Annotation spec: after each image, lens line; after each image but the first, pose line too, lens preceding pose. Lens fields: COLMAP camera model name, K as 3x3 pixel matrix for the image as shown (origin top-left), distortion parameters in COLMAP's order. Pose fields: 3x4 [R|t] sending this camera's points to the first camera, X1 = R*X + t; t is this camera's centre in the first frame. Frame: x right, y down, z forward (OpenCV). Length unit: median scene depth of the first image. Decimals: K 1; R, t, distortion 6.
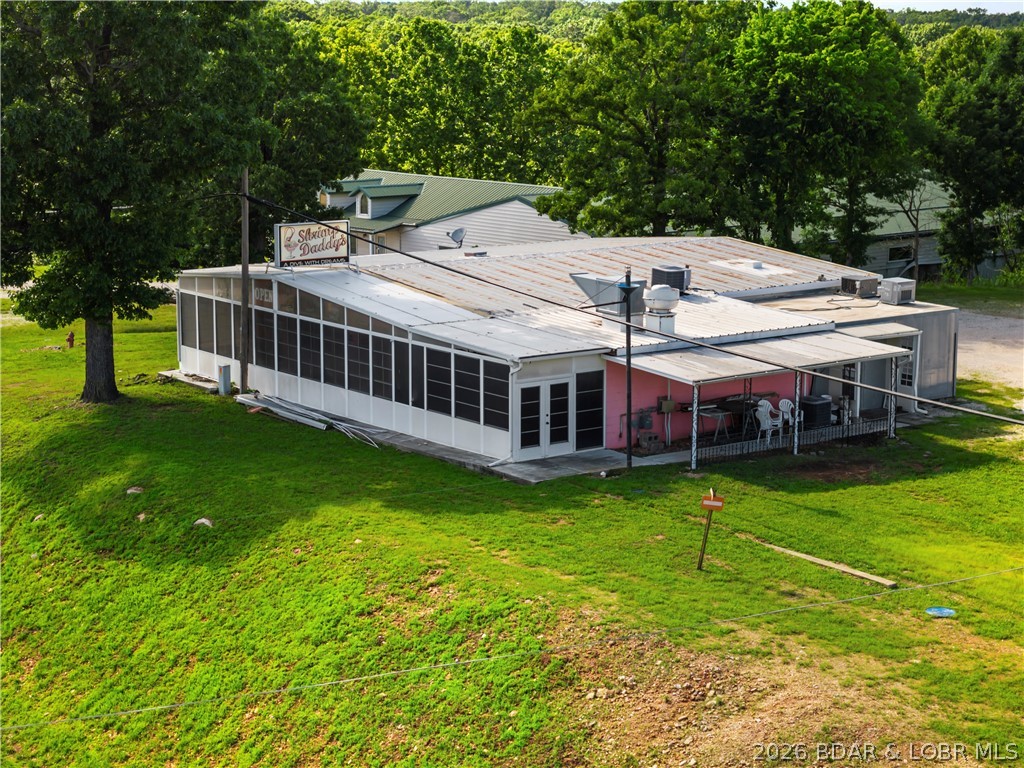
lens RADIAL K [[2076.9, 0, 512.0], [0, 2076.9, 384.0], [0, 0, 1]] dist [-0.019401, -0.170514]
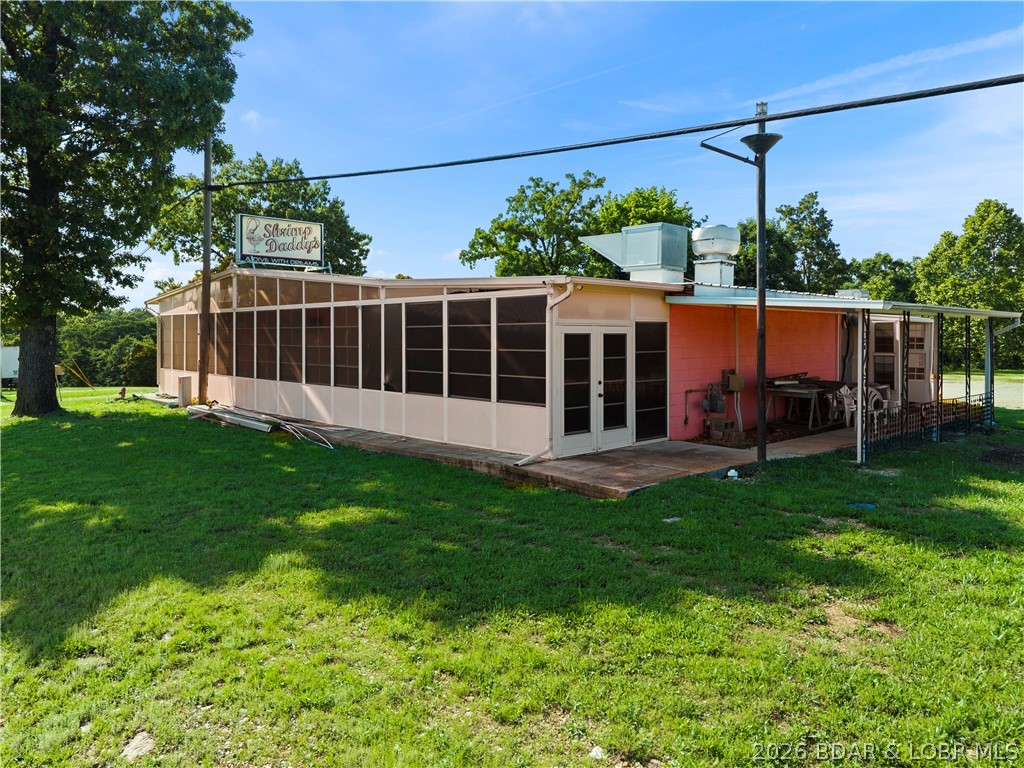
lens RADIAL K [[722.1, 0, 530.6], [0, 722.1, 336.4], [0, 0, 1]] dist [0.002685, 0.001216]
pose [[0.990591, 0.000225, 0.136852, -0.033083], [0.023157, 0.985302, -0.169242, 0.036701], [-0.134879, 0.170819, 0.976027, 0.764487]]
